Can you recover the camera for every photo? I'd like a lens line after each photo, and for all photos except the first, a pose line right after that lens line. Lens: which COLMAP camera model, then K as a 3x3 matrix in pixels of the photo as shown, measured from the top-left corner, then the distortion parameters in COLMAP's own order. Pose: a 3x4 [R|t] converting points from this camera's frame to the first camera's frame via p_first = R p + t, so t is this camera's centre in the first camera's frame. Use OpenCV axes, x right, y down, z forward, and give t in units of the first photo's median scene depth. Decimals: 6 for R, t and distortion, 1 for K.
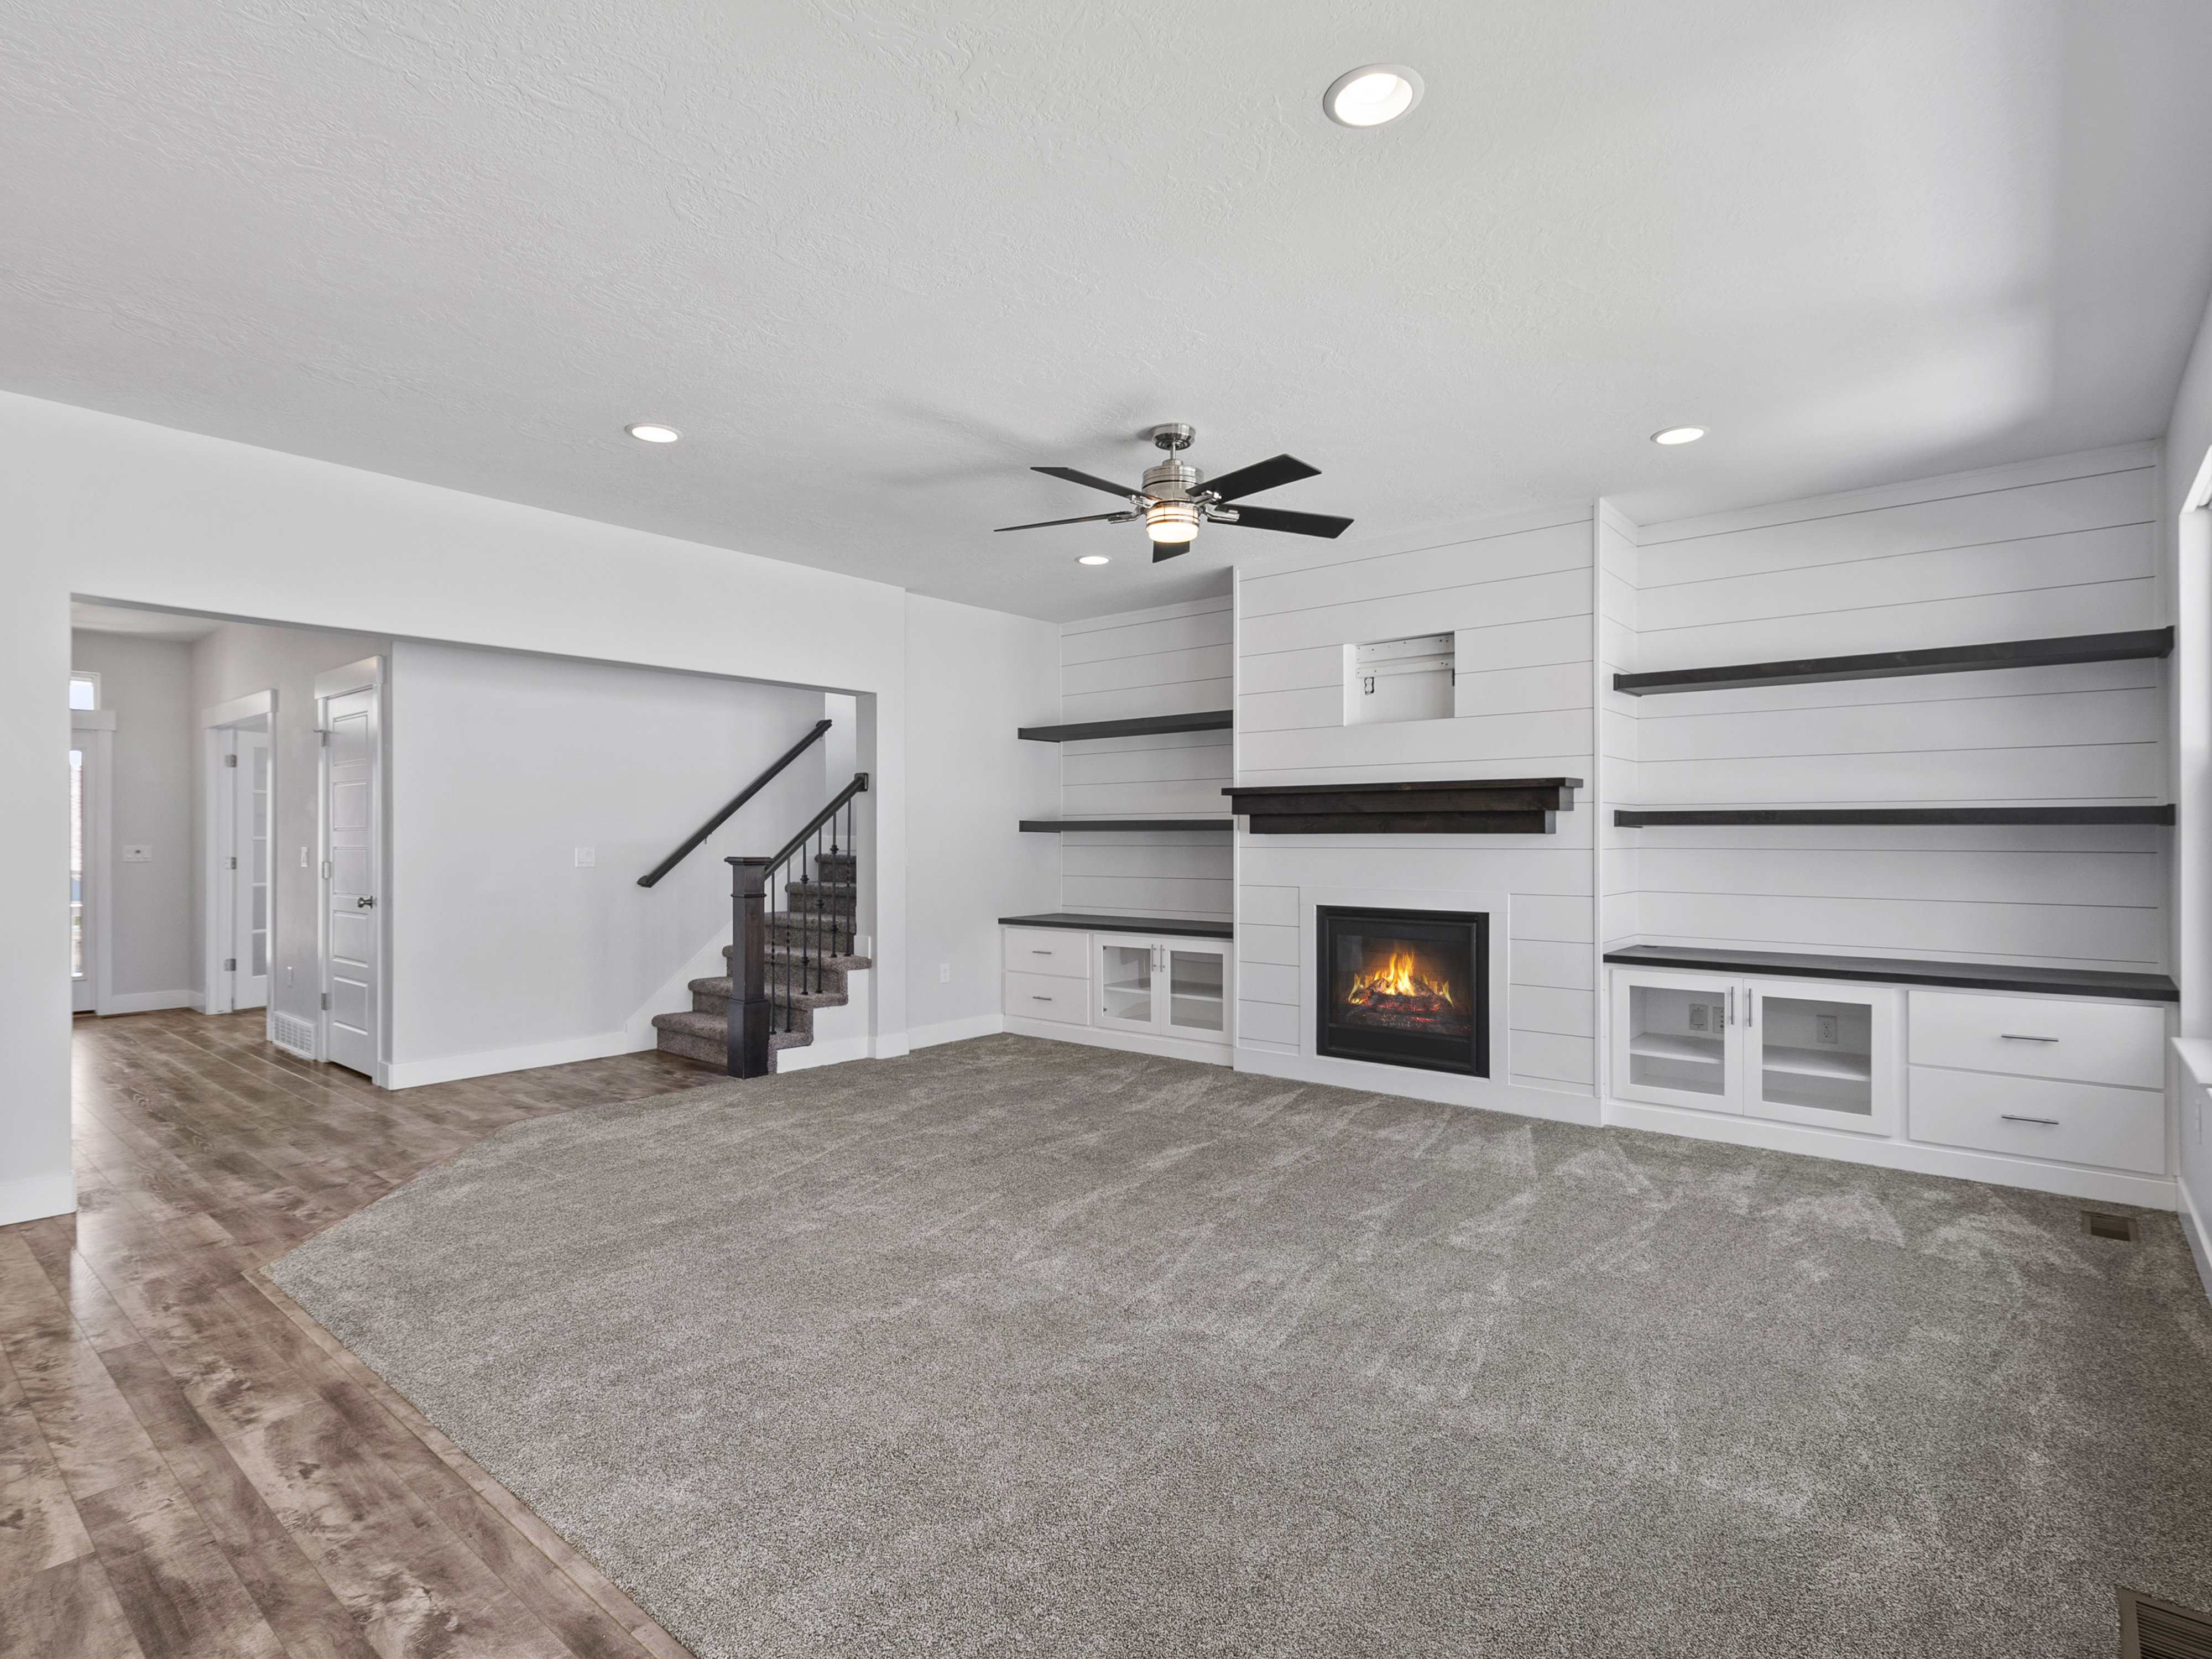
lens RADIAL K [[1121.7, 0, 1098.5], [0, 1121.7, 843.5], [0, 0, 1]] dist [-0.007295, 0.002280]
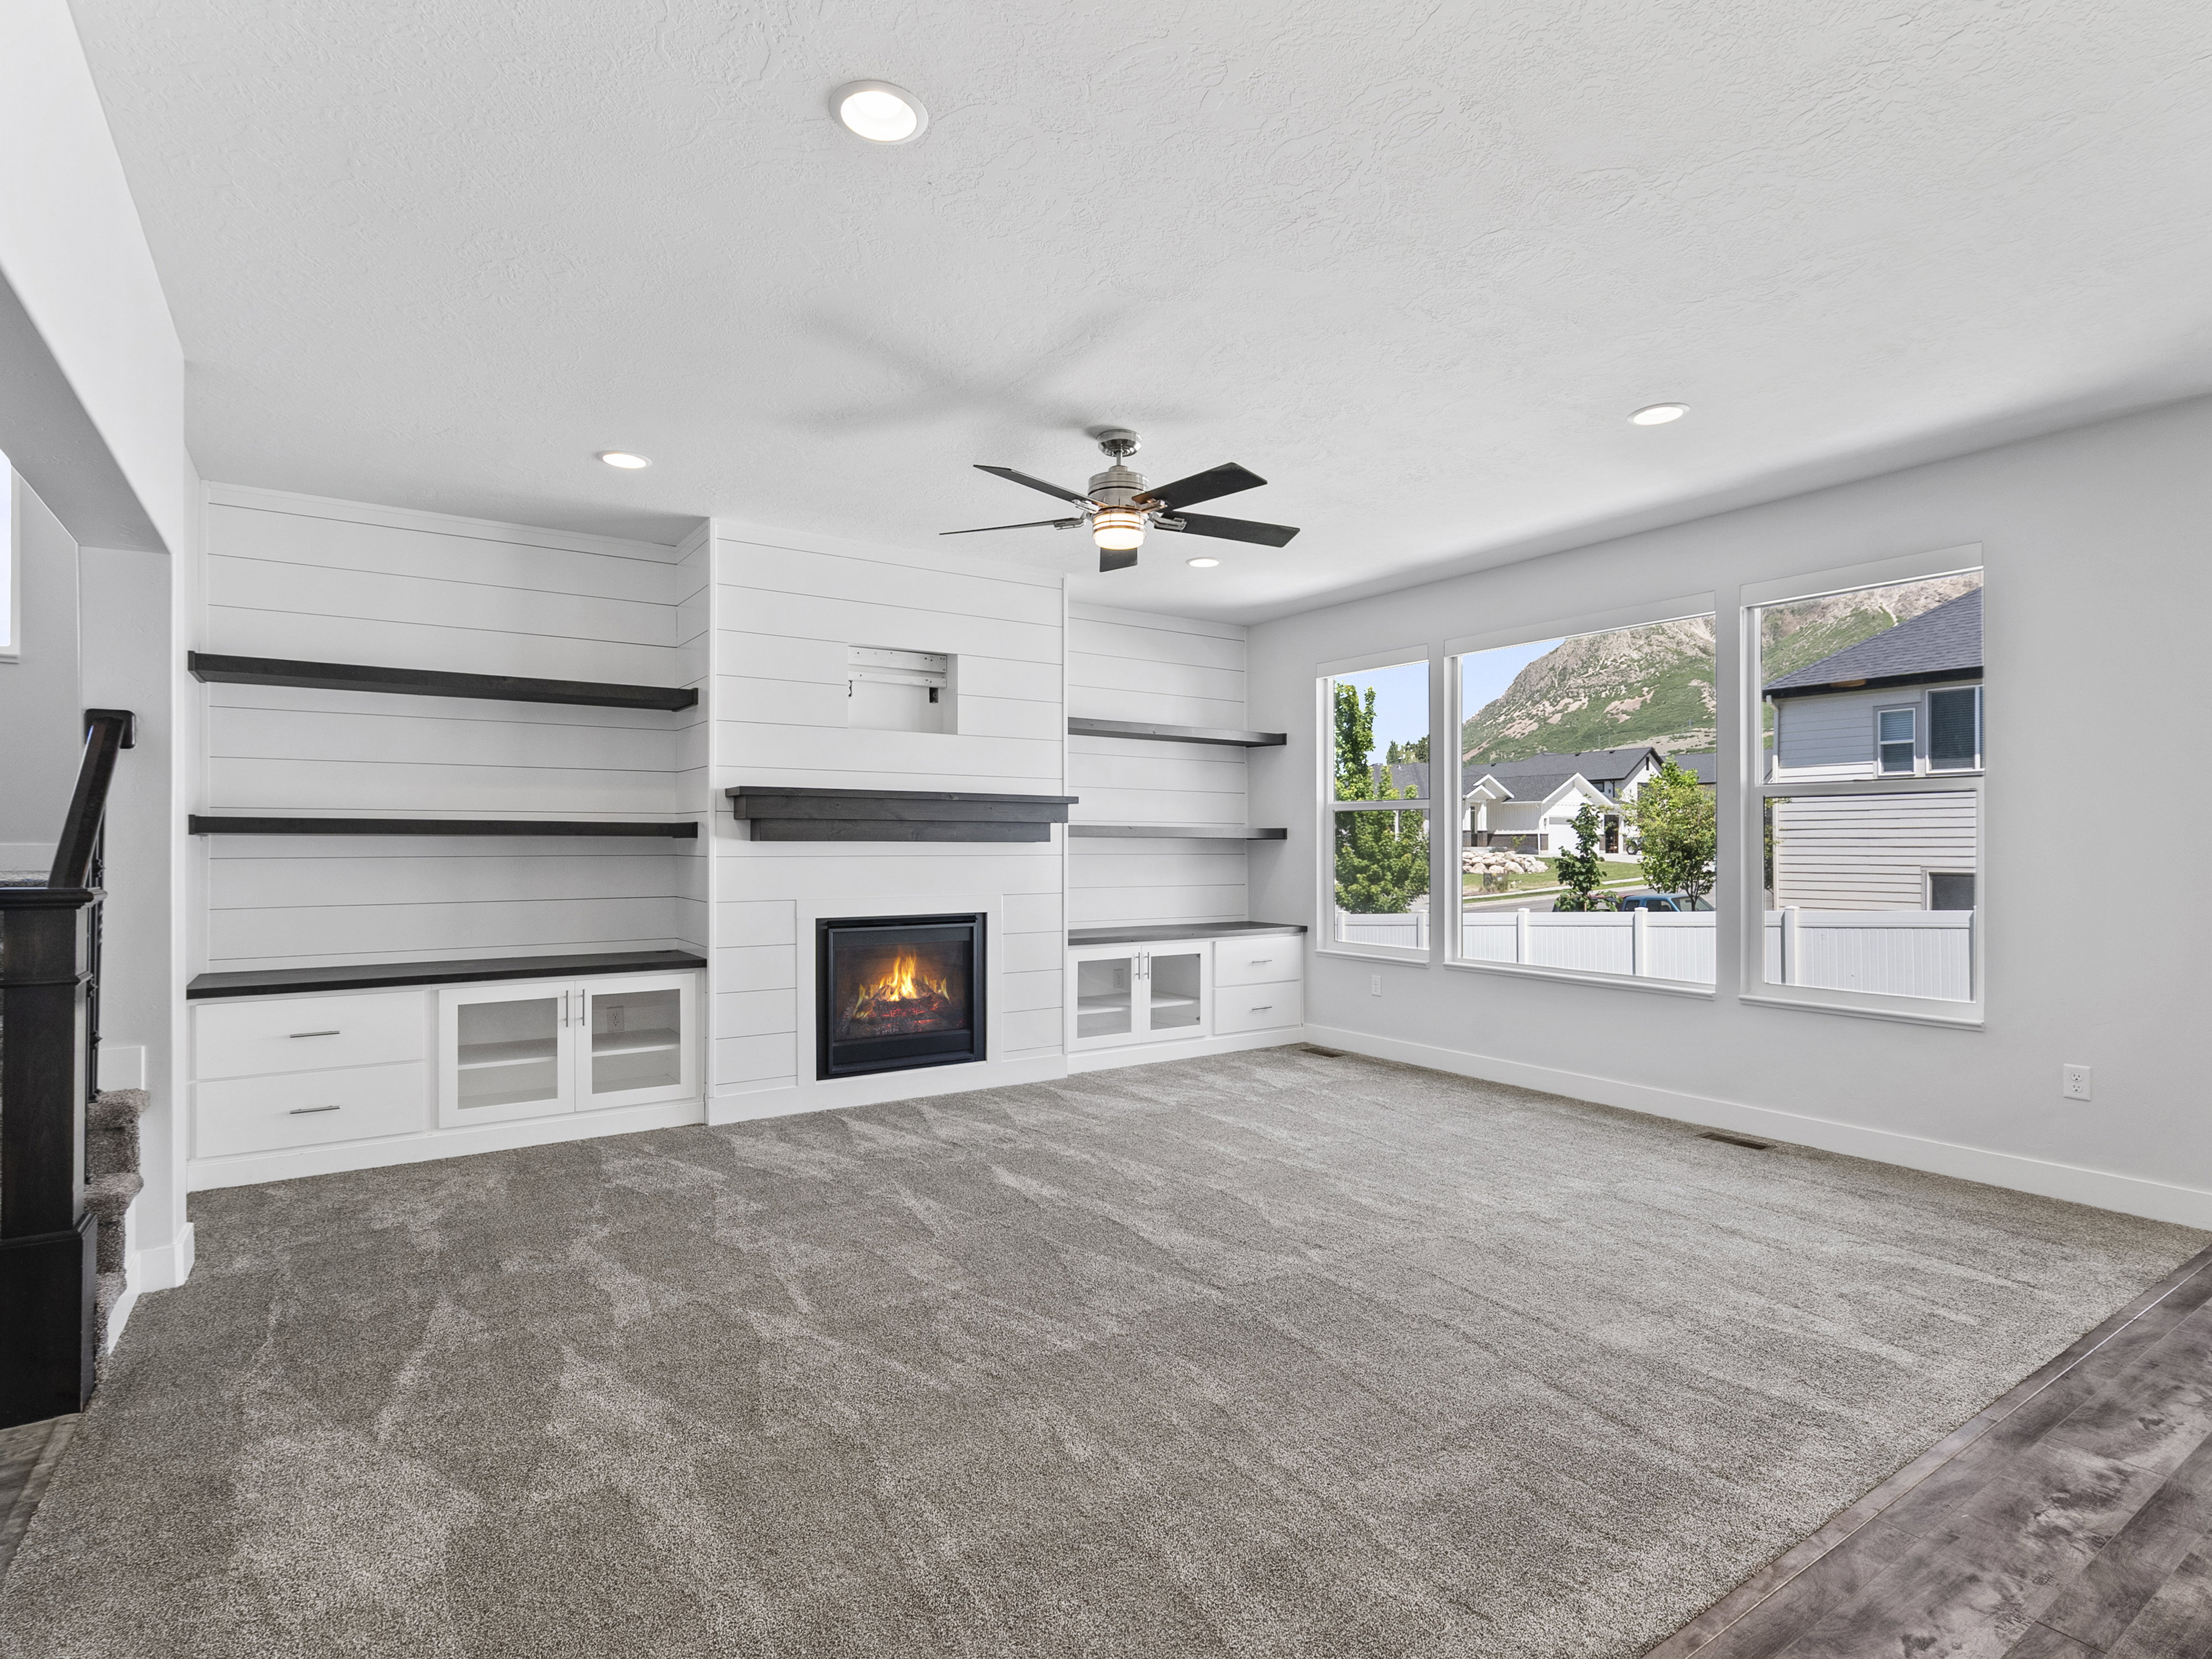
lens RADIAL K [[1121.7, 0, 1108.1], [0, 1121.7, 840.7], [0, 0, 1]] dist [-0.007295, 0.002280]
pose [[0.273128, 0.005928, 0.961959, -0.695408], [0.003425, 0.999969, -0.007134, -0.001244], [-0.961972, 0.005243, 0.273099, 0.572795]]
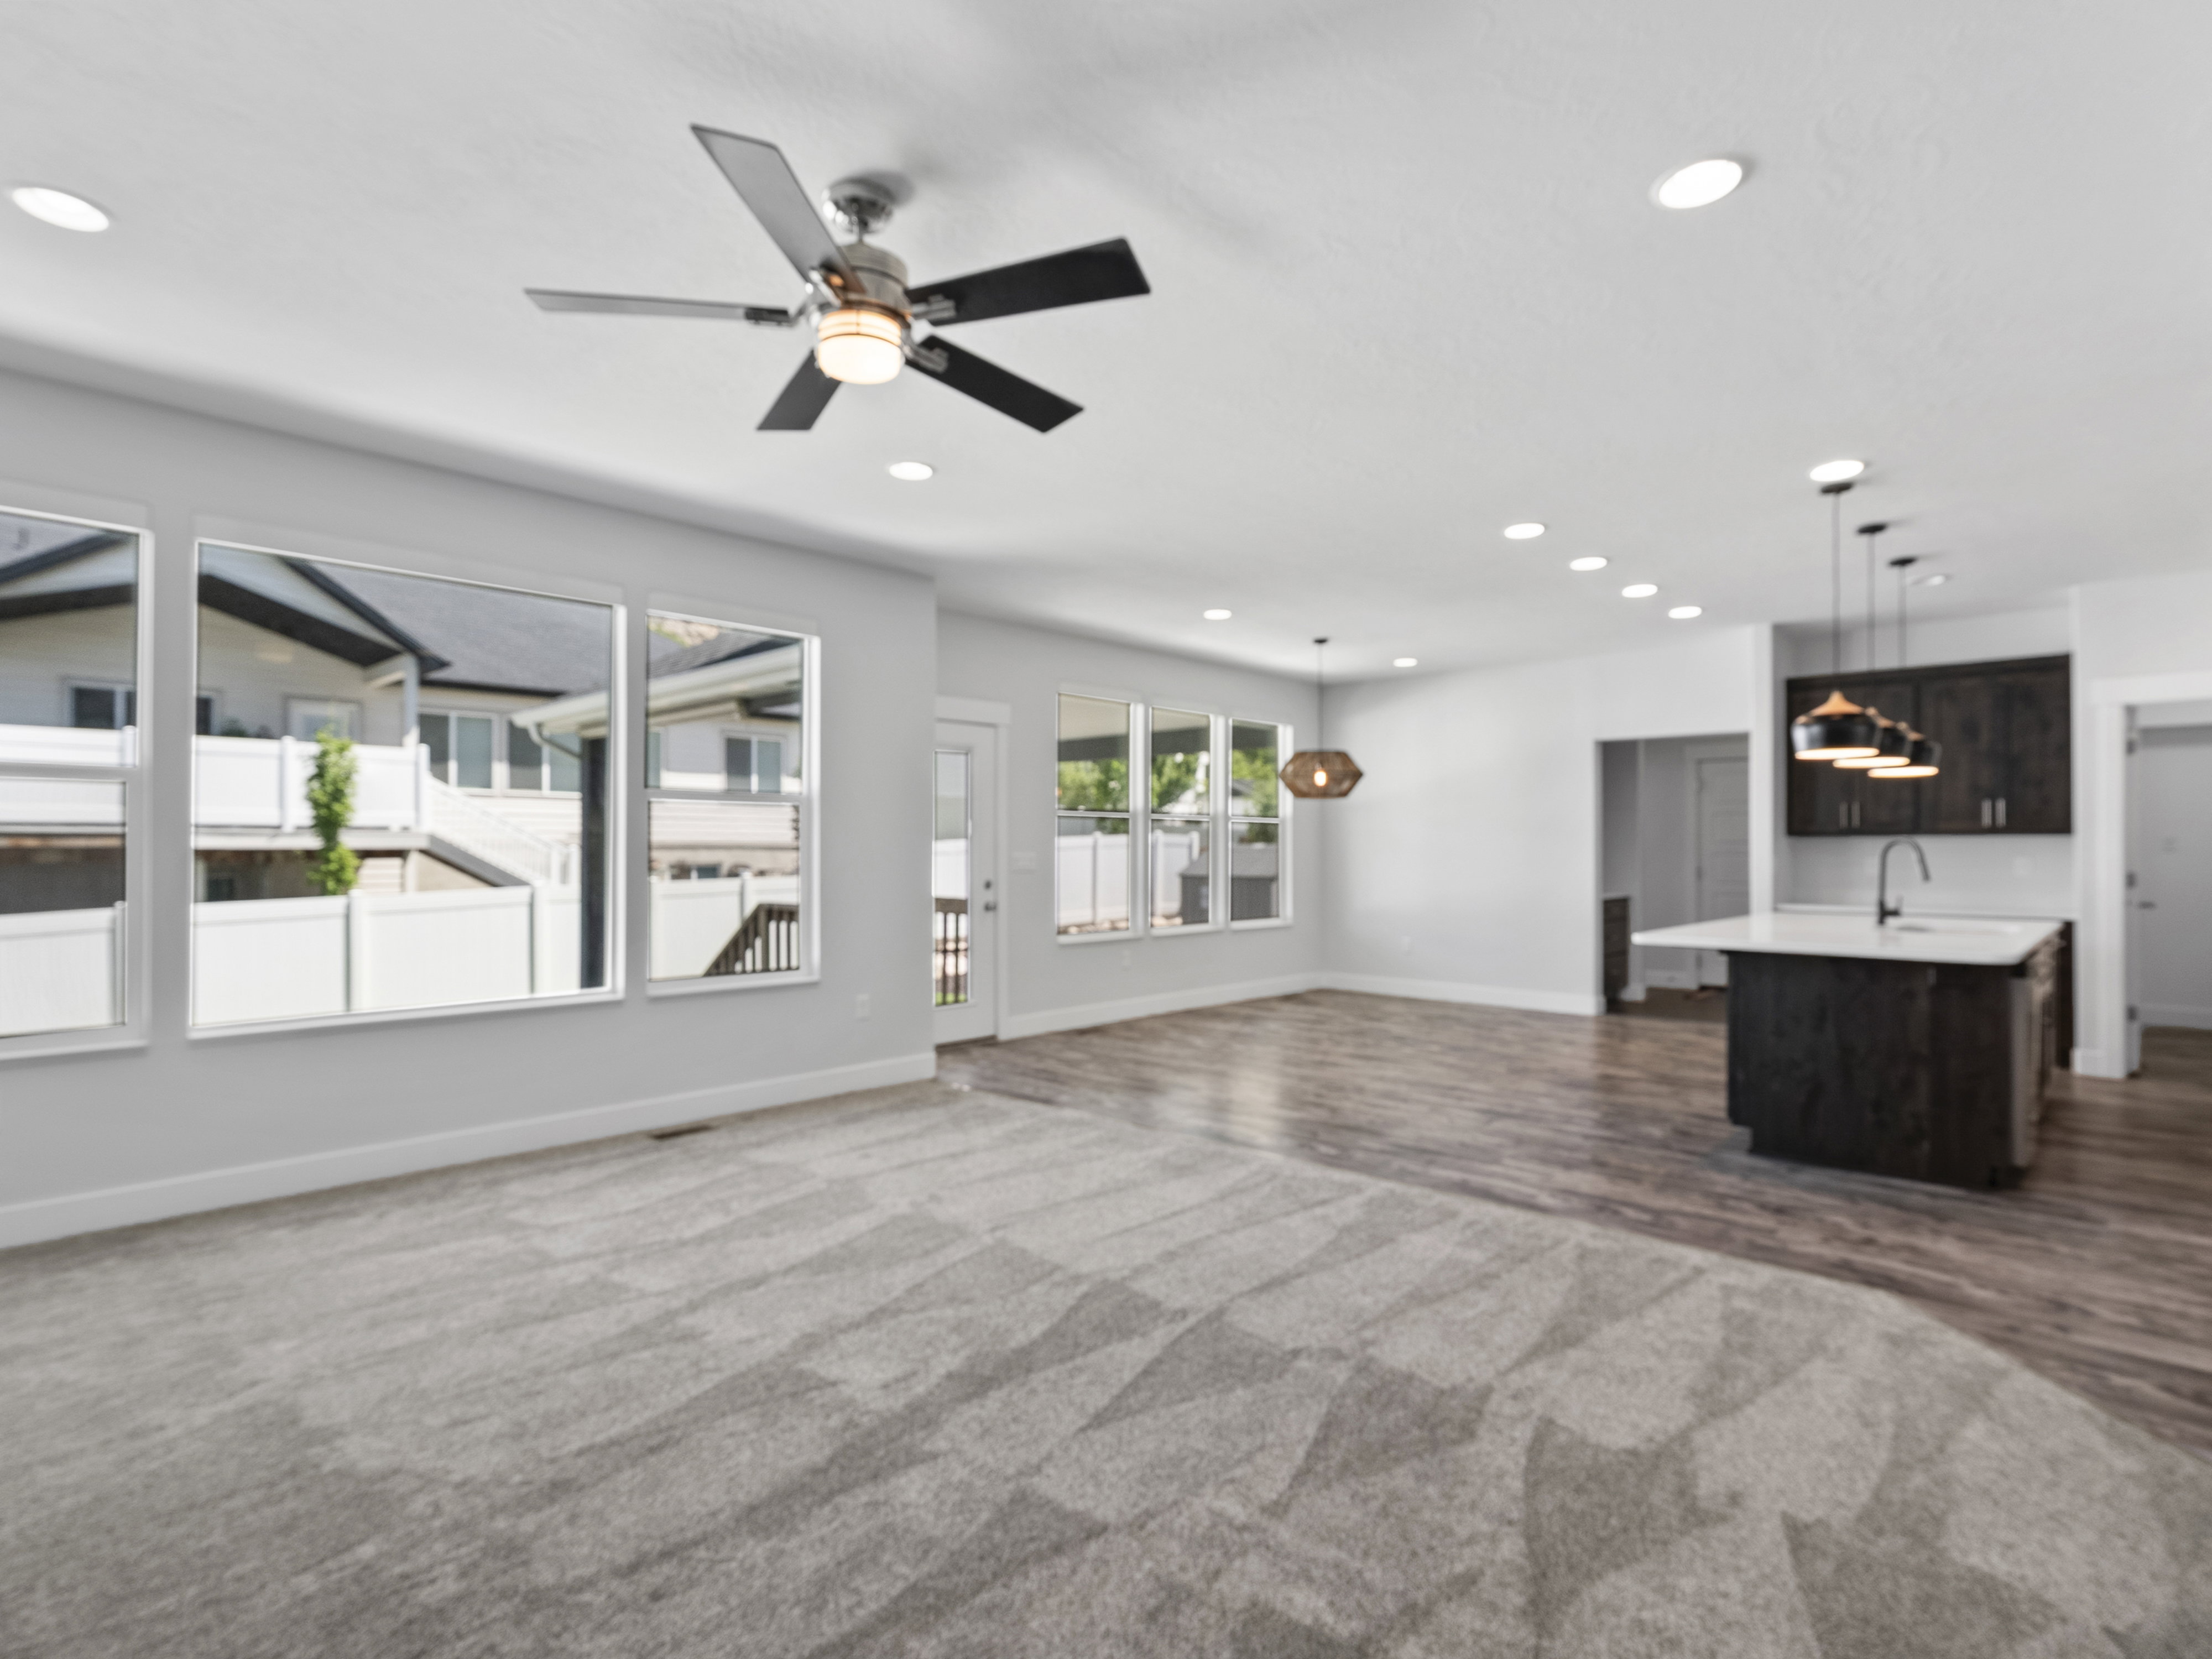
lens RADIAL K [[1121.7, 0, 1105.3], [0, 1121.7, 834.3], [0, 0, 1]] dist [-0.007295, 0.002280]
pose [[-0.999055, 0.000304, 0.043461, -0.077603], [-0.000123, 0.999952, -0.009814, -0.002865], [-0.043462, -0.009810, -0.999007, 1.255273]]
